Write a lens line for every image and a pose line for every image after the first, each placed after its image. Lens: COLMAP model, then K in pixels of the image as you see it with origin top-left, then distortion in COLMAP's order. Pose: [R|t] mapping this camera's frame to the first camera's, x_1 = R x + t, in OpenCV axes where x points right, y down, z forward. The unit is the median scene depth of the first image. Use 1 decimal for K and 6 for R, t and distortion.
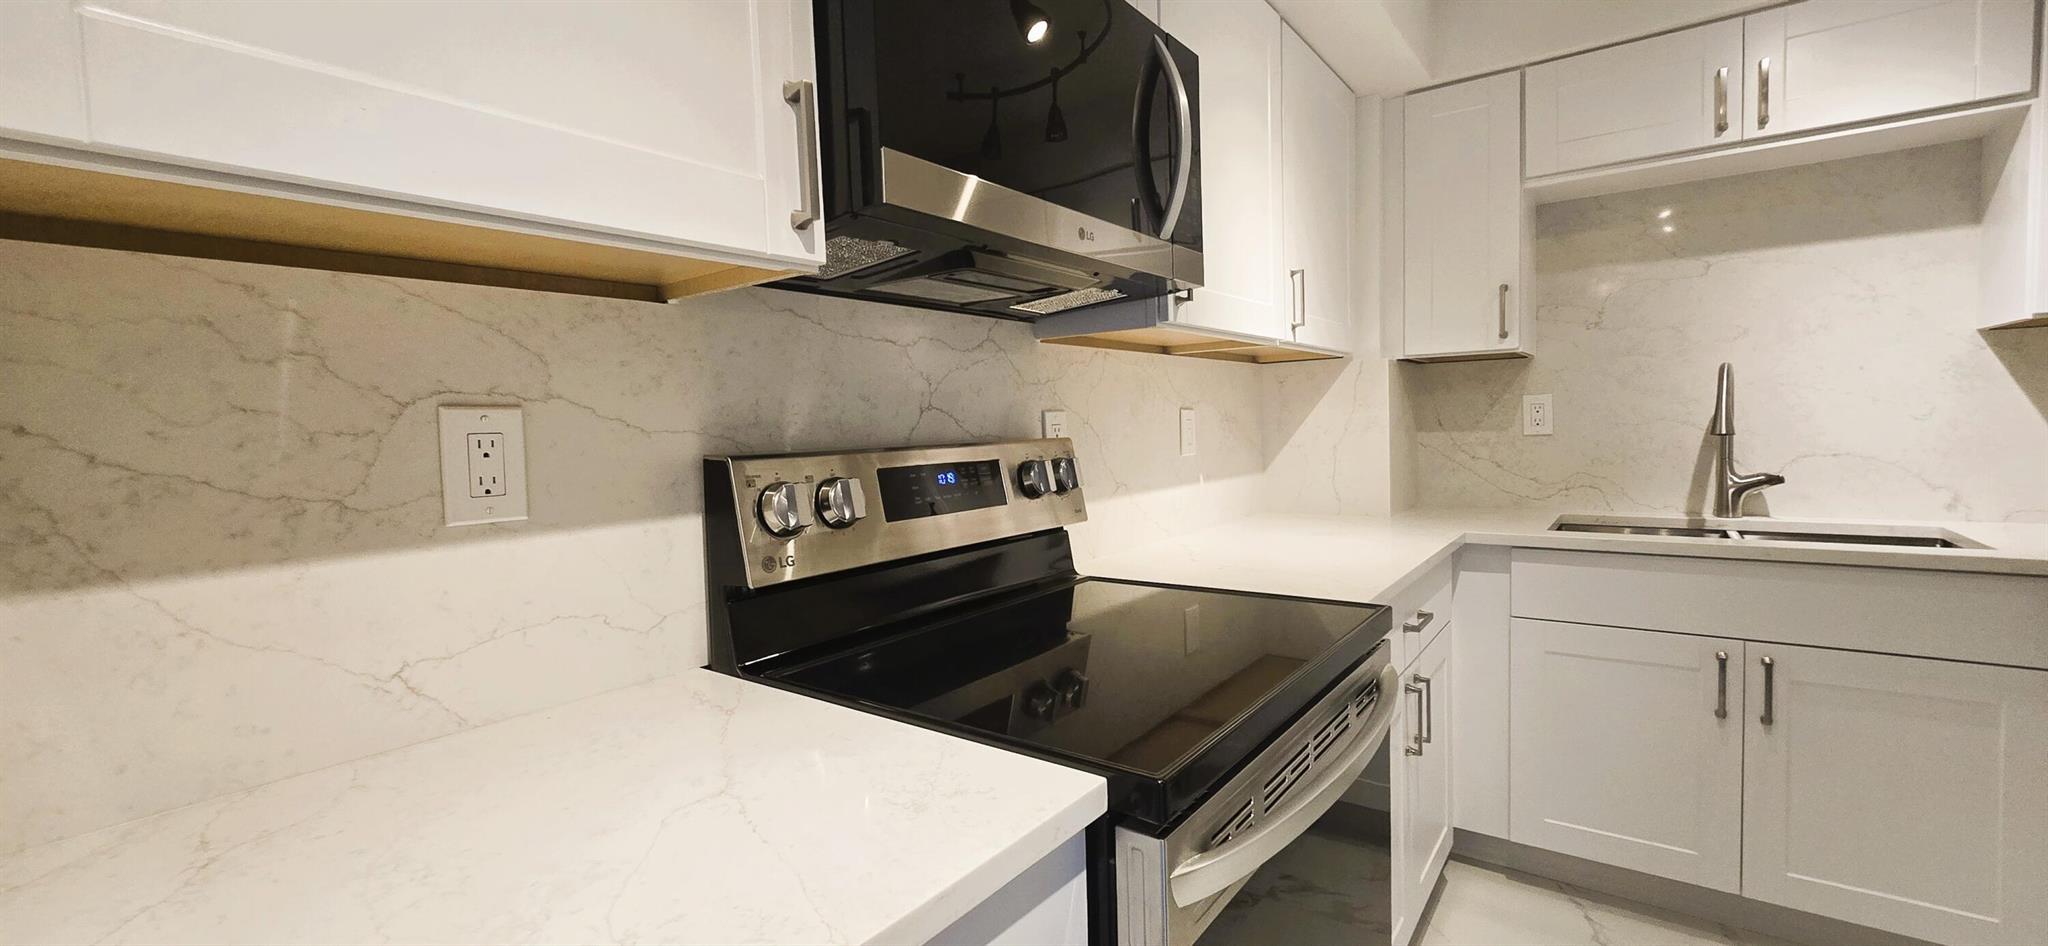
lens RADIAL K [[846.3, 0, 1024.0], [0, 846.3, 473.0], [0, 0, 1]] dist [-0.001081, -0.000123]
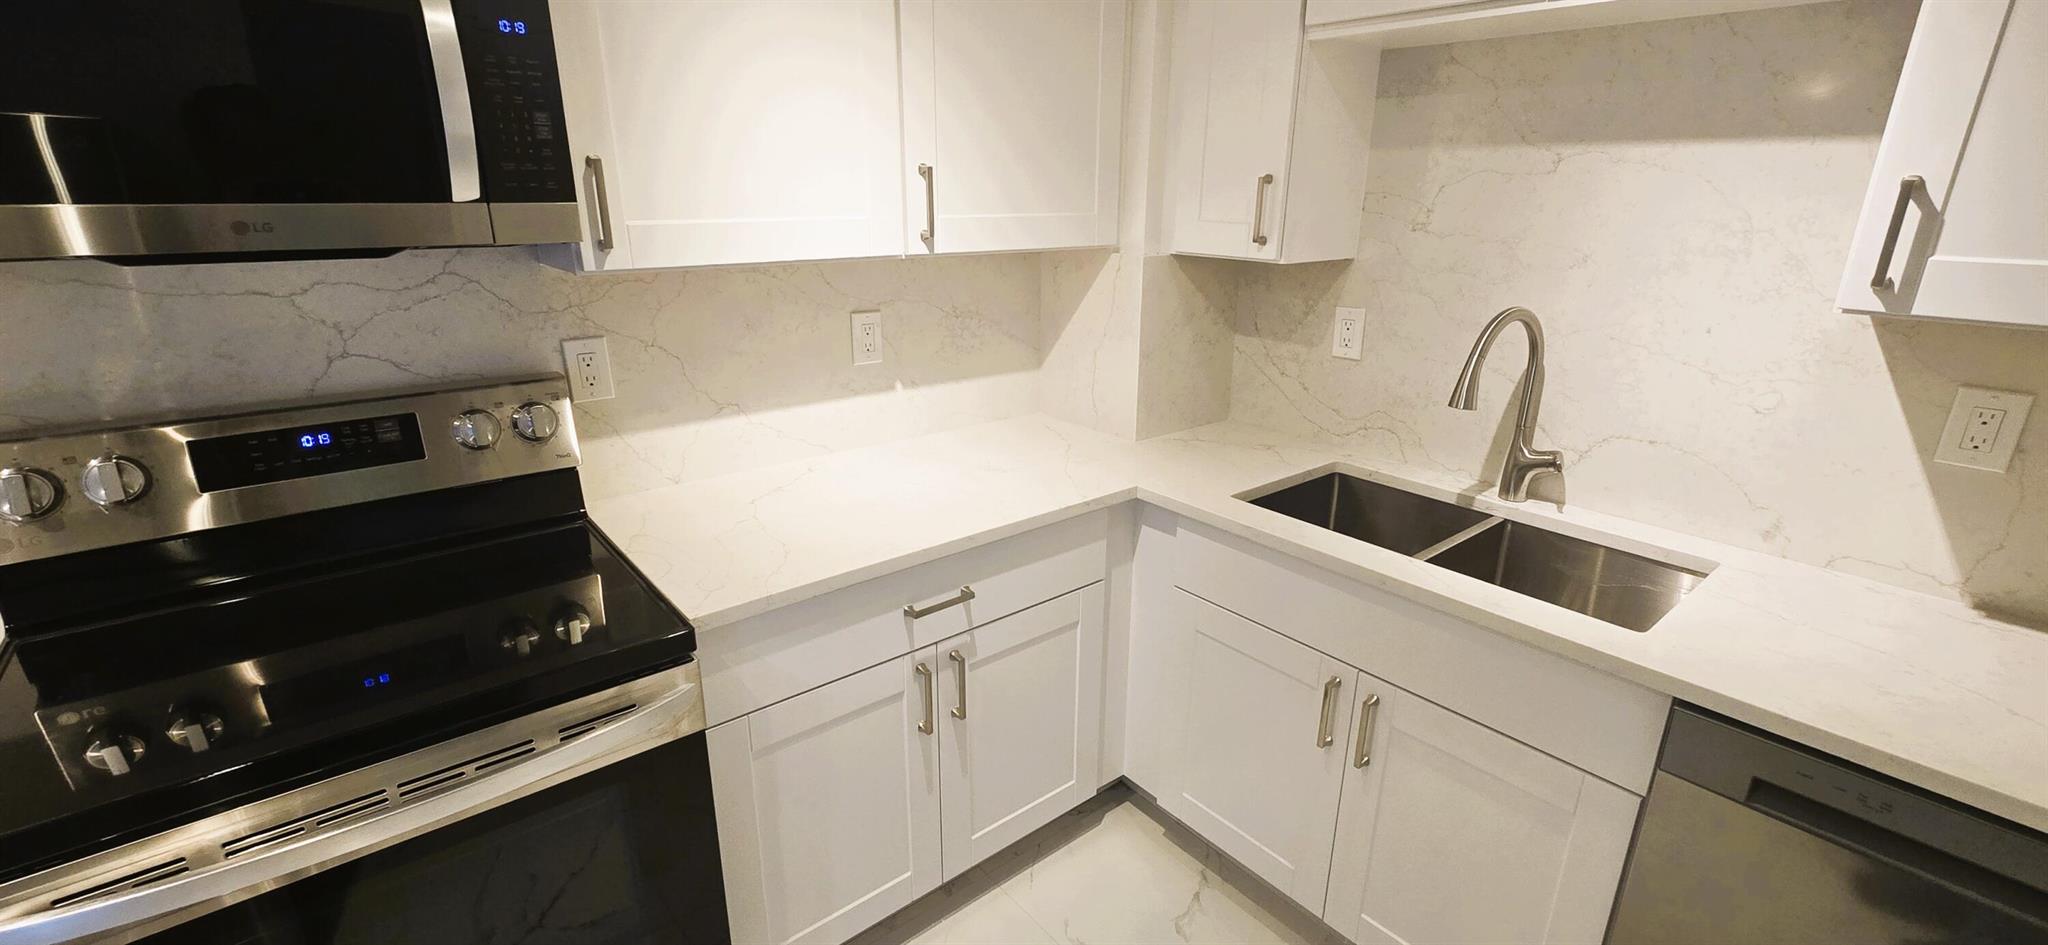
lens RADIAL K [[874.2, 0, 1024.0], [0, 874.2, 472.5], [0, 0, 1]] dist [-0.000528, -0.000013]
pose [[0.970766, 0.112703, -0.211924, 0.558338], [-0.053691, 0.962499, 0.265919, -0.163271], [0.233946, -0.246767, 0.940412, 0.126513]]
